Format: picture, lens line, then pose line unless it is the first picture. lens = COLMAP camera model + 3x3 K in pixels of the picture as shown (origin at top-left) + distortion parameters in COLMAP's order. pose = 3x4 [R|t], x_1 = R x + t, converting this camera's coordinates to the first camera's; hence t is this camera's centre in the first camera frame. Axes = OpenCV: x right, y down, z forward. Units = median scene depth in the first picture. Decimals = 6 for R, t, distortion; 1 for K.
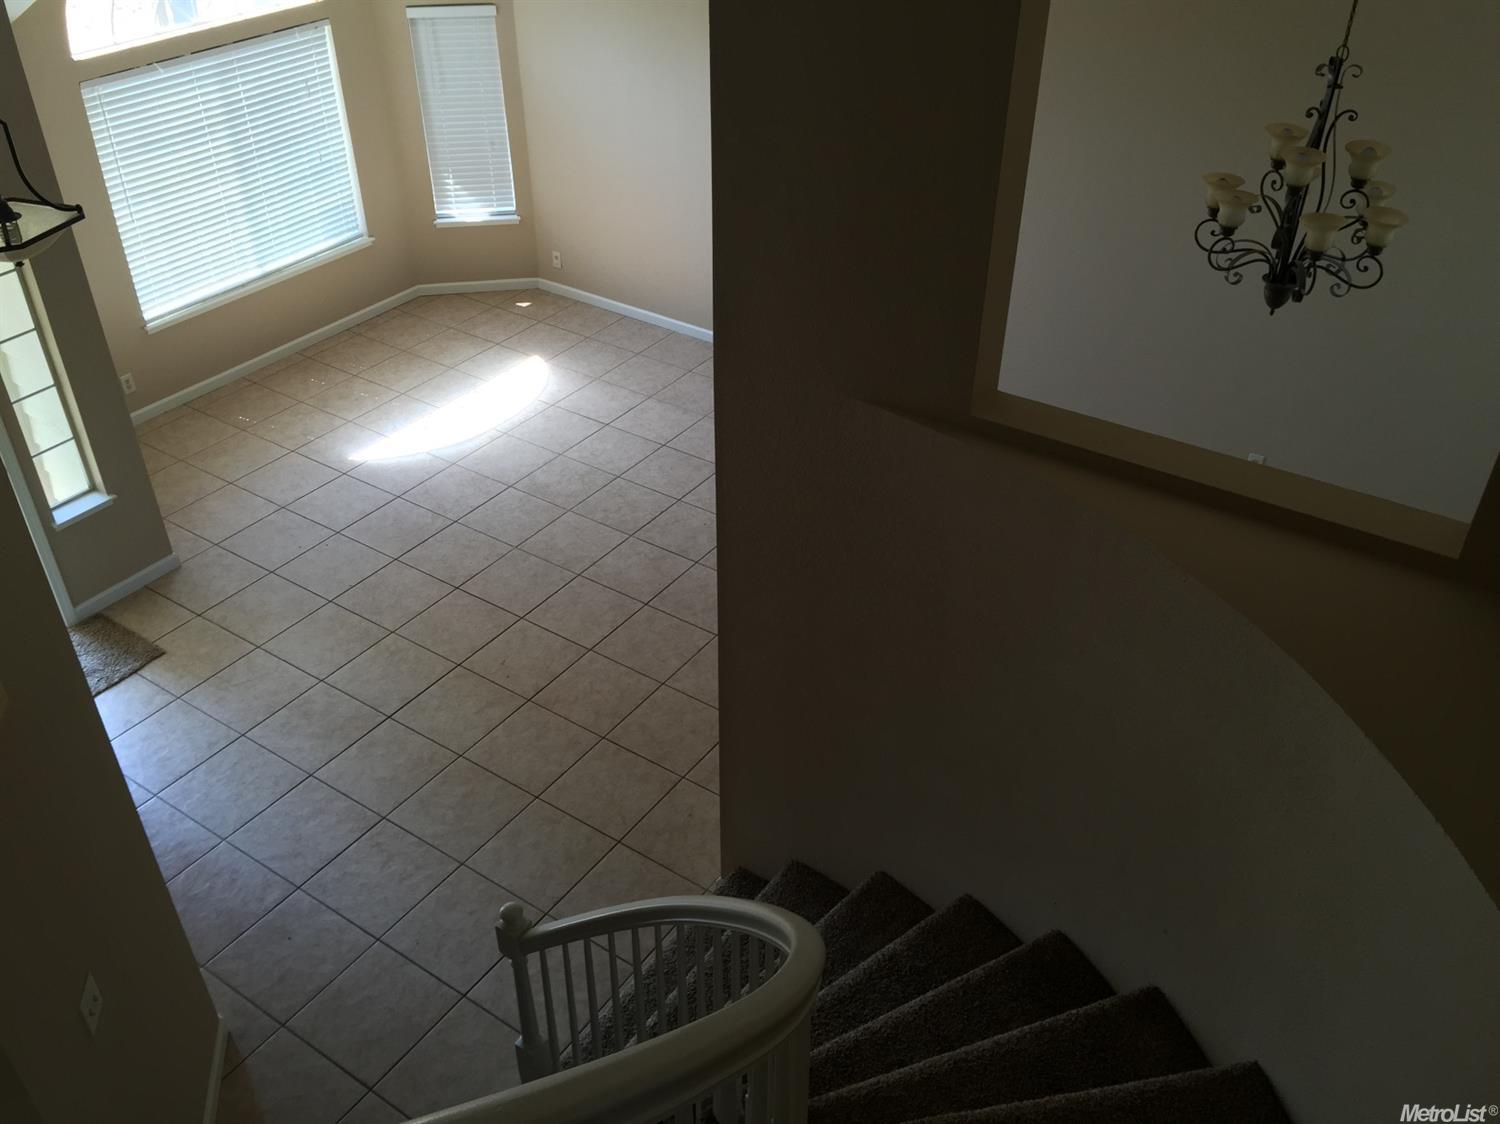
lens RADIAL K [[1292.5, 0, 750.0], [0, 1292.5, 562.0], [0, 0, 1]] dist [0.090638, -0.140820]
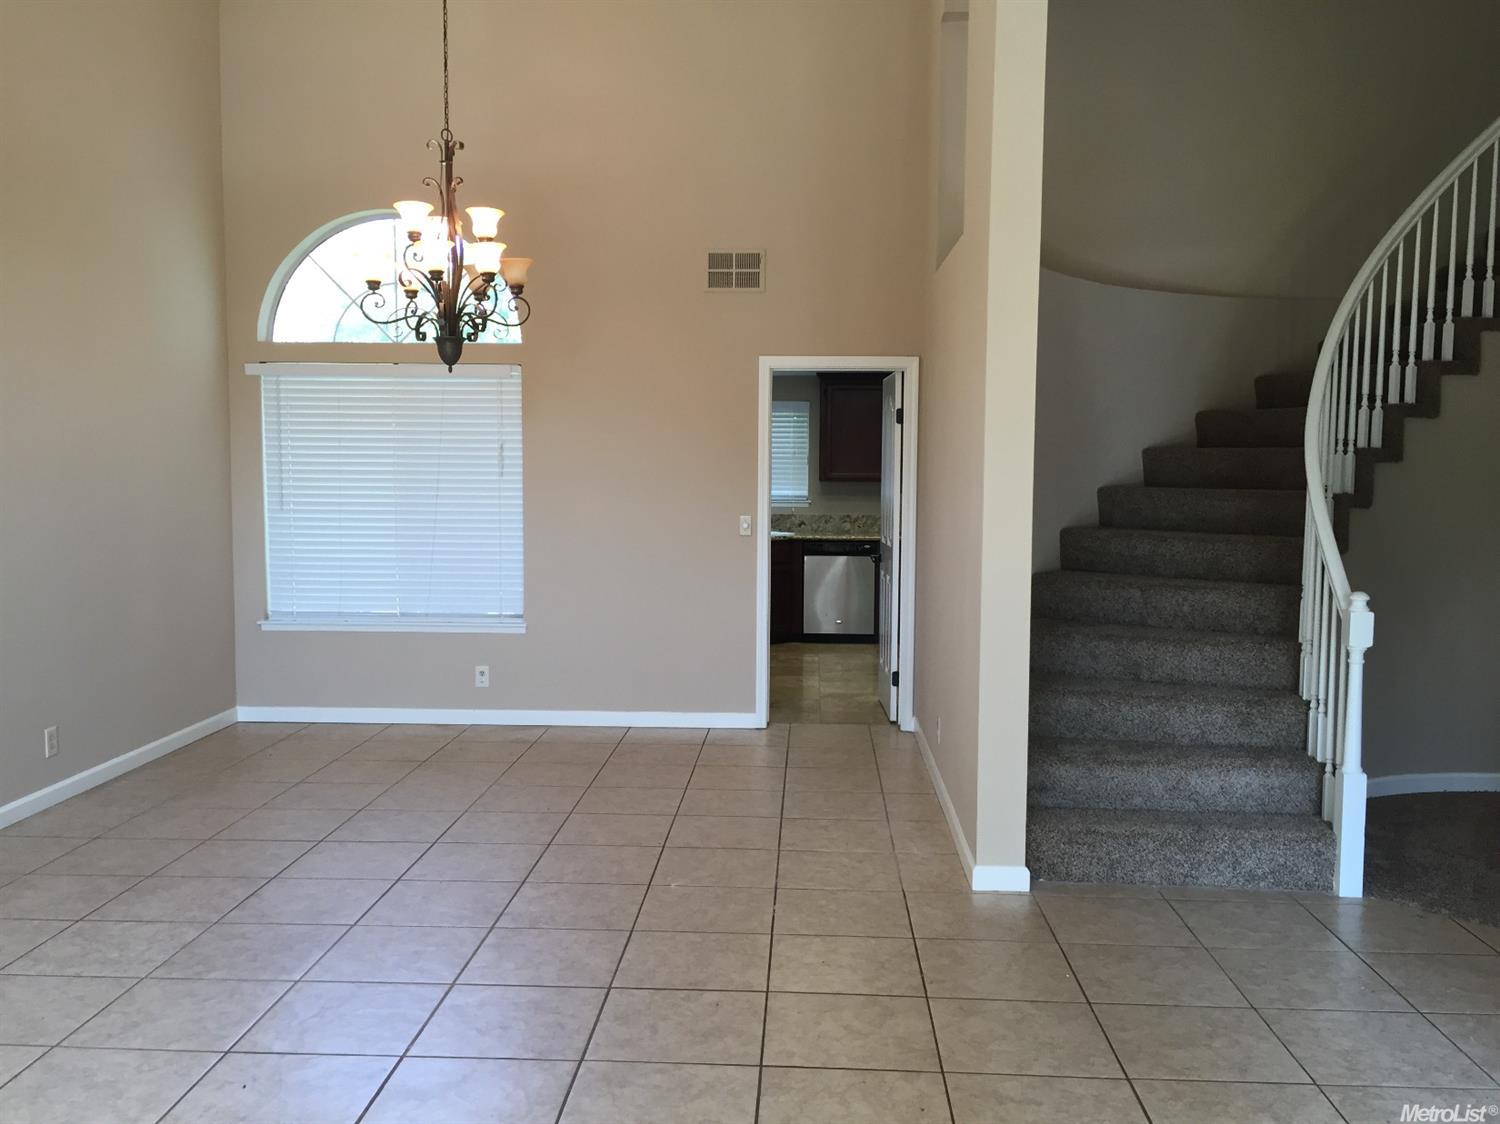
lens RADIAL K [[1292.5, 0, 750.0], [0, 1292.5, 562.0], [0, 0, 1]] dist [0.090638, -0.140820]
pose [[-0.525385, -0.066861, 0.848233, -0.647361], [0.489832, 0.791374, 0.365776, -0.329689], [-0.695726, 0.607665, -0.383025, 1.305281]]
